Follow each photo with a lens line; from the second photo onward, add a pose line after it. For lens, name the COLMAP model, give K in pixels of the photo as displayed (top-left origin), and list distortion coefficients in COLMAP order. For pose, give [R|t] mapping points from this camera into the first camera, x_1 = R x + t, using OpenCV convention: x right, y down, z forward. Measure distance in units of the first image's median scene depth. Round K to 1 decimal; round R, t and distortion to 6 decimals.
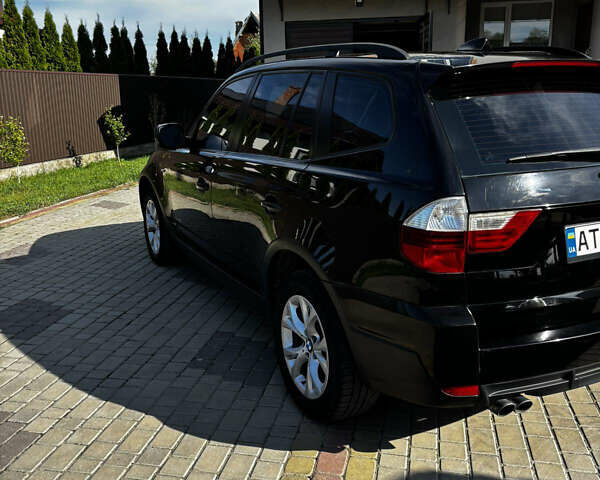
lens RADIAL K [[605.0, 0, 300.4], [0, 605.0, 239.6], [0, 0, 1]] dist [0.017106, 0.000000]
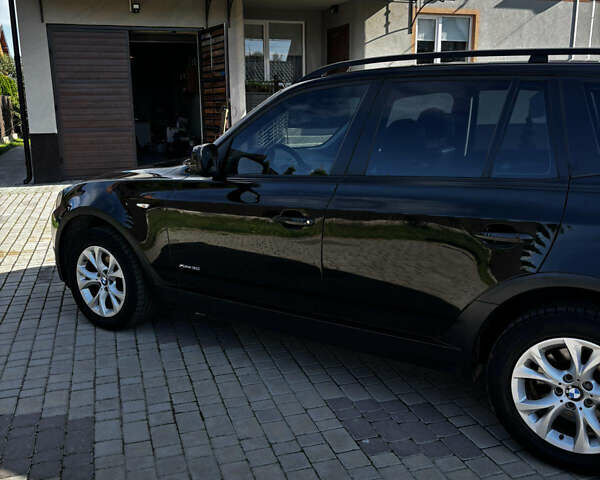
lens RADIAL K [[605.0, 0, 299.6], [0, 605.0, 240.7], [0, 0, 1]] dist [0.017106, 0.000000]
pose [[0.872718, -0.102200, 0.477408, -0.440969], [0.112324, 0.993644, 0.007381, -0.057320], [-0.475128, 0.047183, 0.878651, 0.249409]]
